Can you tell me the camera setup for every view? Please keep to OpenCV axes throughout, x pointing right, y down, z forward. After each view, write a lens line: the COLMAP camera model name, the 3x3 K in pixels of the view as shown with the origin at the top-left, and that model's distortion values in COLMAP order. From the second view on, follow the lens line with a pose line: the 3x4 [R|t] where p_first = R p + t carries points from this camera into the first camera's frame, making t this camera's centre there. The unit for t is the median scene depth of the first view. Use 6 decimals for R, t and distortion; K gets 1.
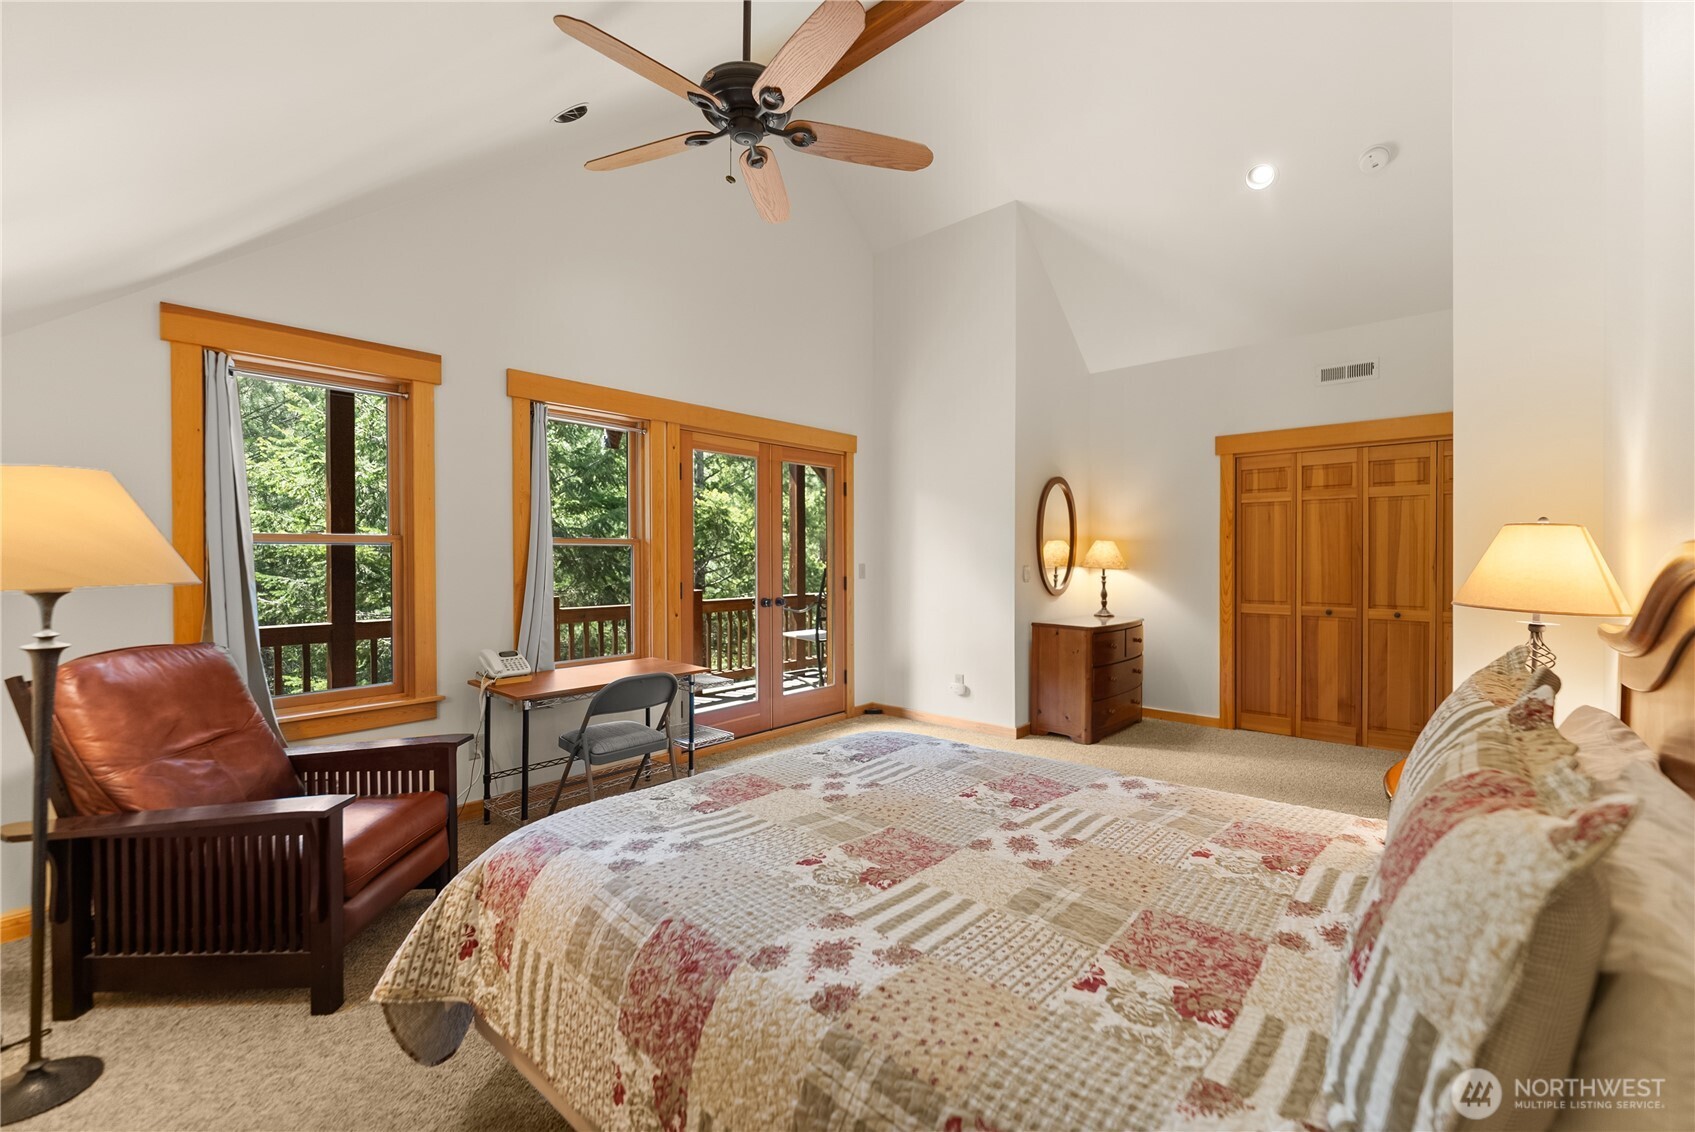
lens RADIAL K [[698.7, 0, 850.2], [0, 698.7, 571.6], [0, 0, 1]] dist [0.003215, 0.000204]
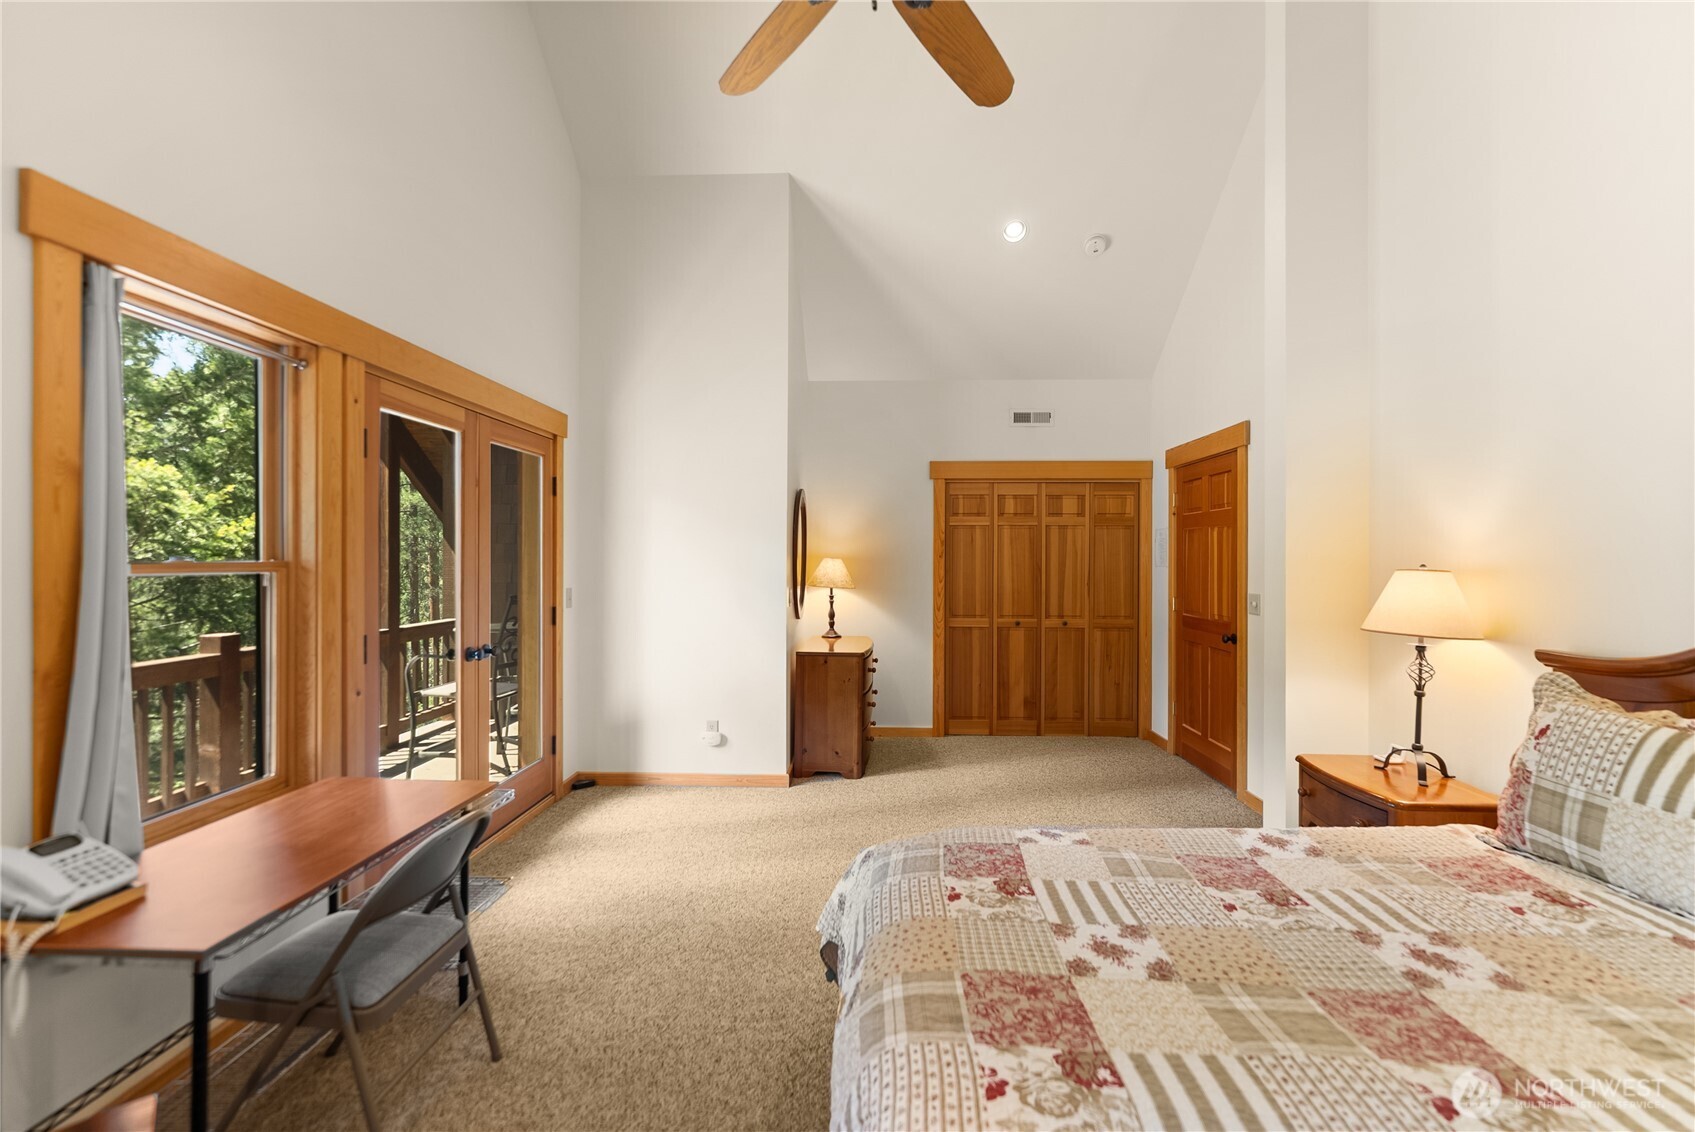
lens RADIAL K [[724.6, 0, 847.5], [0, 724.6, 566.0], [0, 0, 1]] dist [-0.001015, -0.000438]
pose [[0.767672, -0.003414, 0.640834, -0.292718], [0.009685, 0.999933, -0.006276, -0.031153], [-0.640769, 0.011024, 0.767654, 0.261189]]
